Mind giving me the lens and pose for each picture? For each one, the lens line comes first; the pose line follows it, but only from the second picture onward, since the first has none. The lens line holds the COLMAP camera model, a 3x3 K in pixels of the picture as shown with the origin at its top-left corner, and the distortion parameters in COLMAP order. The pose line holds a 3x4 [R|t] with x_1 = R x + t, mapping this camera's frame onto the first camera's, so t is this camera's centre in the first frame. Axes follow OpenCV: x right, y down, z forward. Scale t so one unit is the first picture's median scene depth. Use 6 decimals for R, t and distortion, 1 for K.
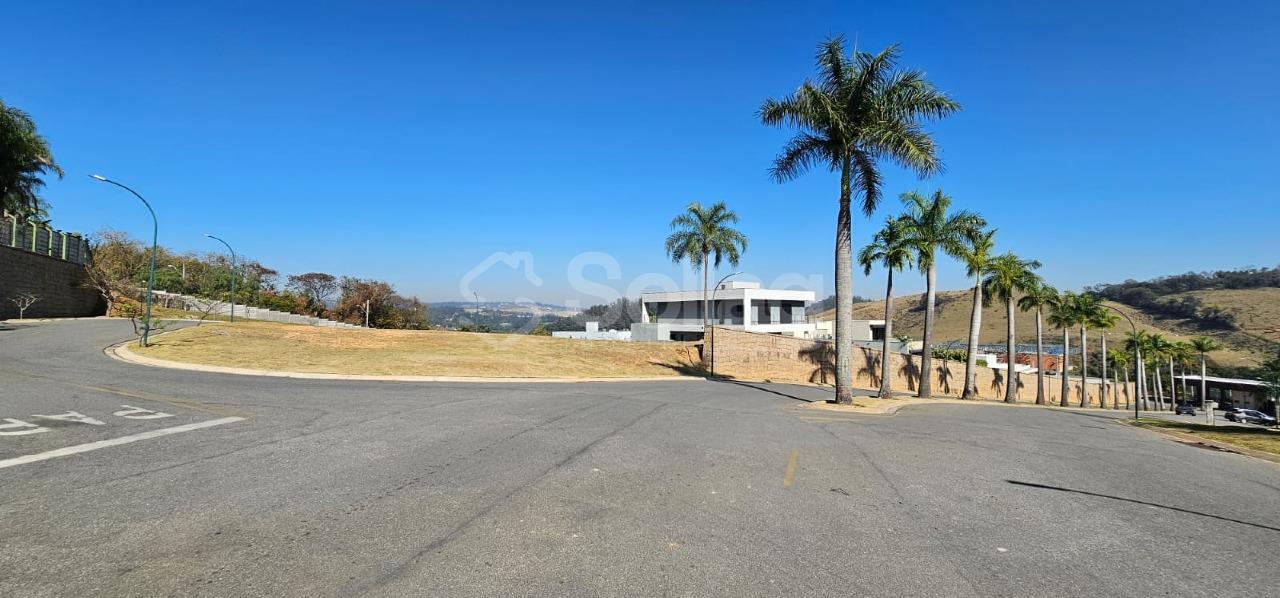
lens RADIAL K [[523.1, 0, 646.6], [0, 523.1, 300.1], [0, 0, 1]] dist [-0.003250, 0.000786]
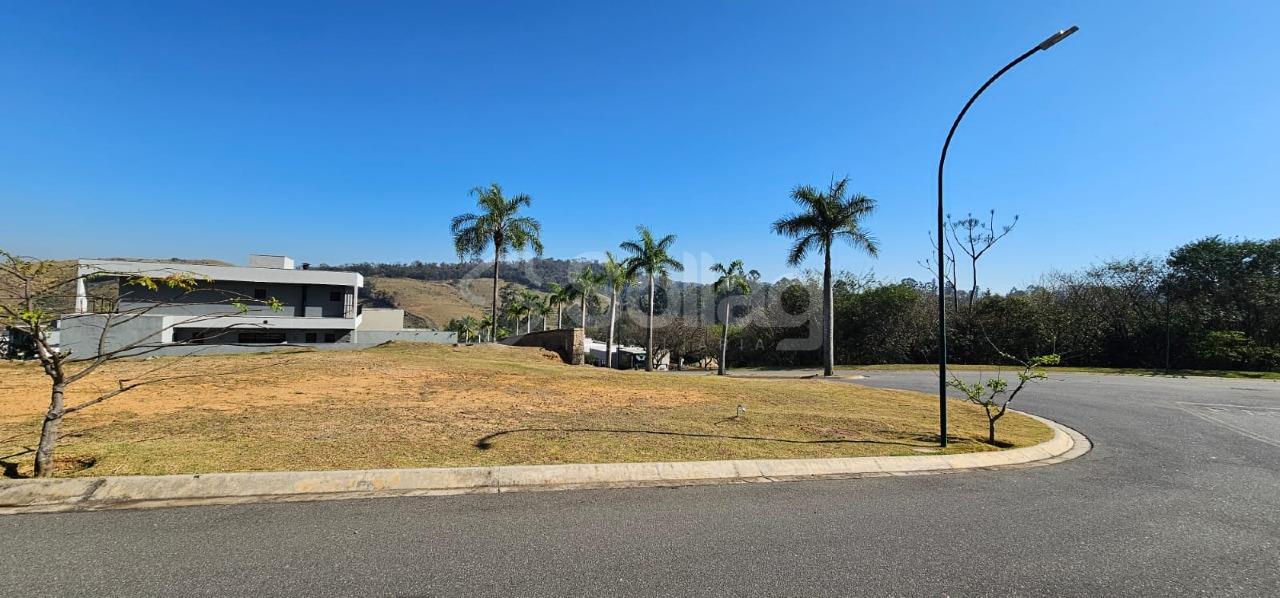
lens RADIAL K [[523.1, 0, 645.6], [0, 523.1, 293.4], [0, 0, 1]] dist [-0.003250, 0.000786]
pose [[0.226878, 0.030359, 0.973450, -0.373531], [-0.064241, 0.997804, -0.016146, -0.004851], [-0.971802, -0.058872, 0.228330, 0.302191]]
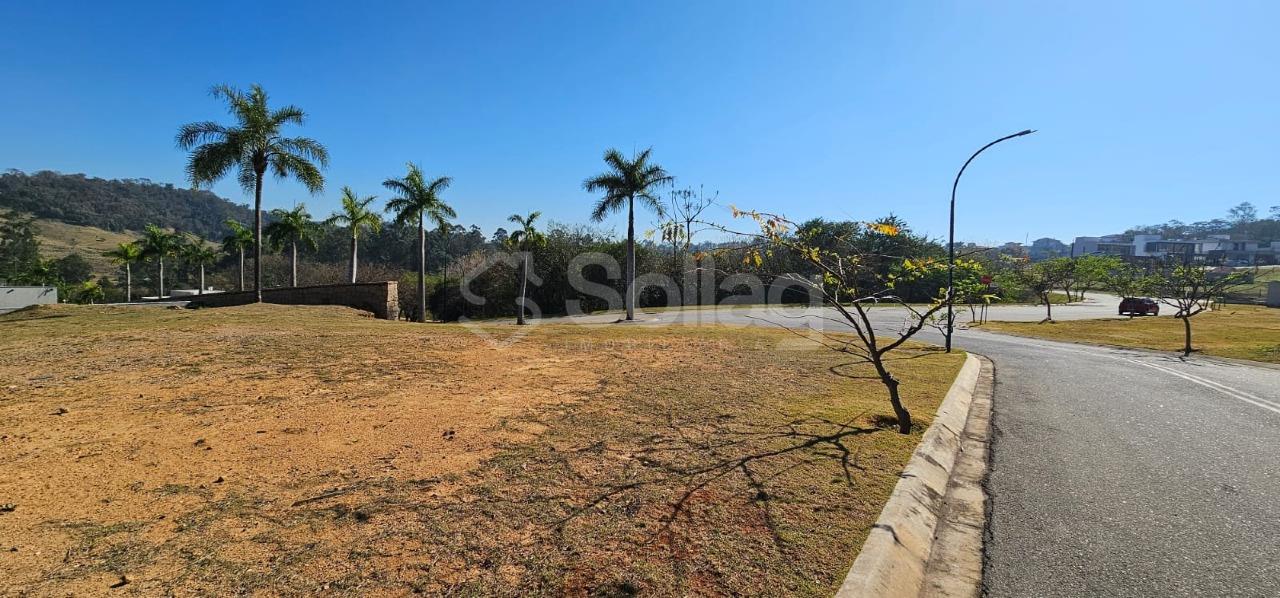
lens RADIAL K [[523.1, 0, 644.7], [0, 523.1, 293.0], [0, 0, 1]] dist [-0.003250, 0.000786]
pose [[-0.408270, -0.065603, 0.910501, -0.379018], [-0.076244, 0.996380, 0.037603, 0.001142], [-0.909672, -0.054068, -0.411794, 0.449235]]
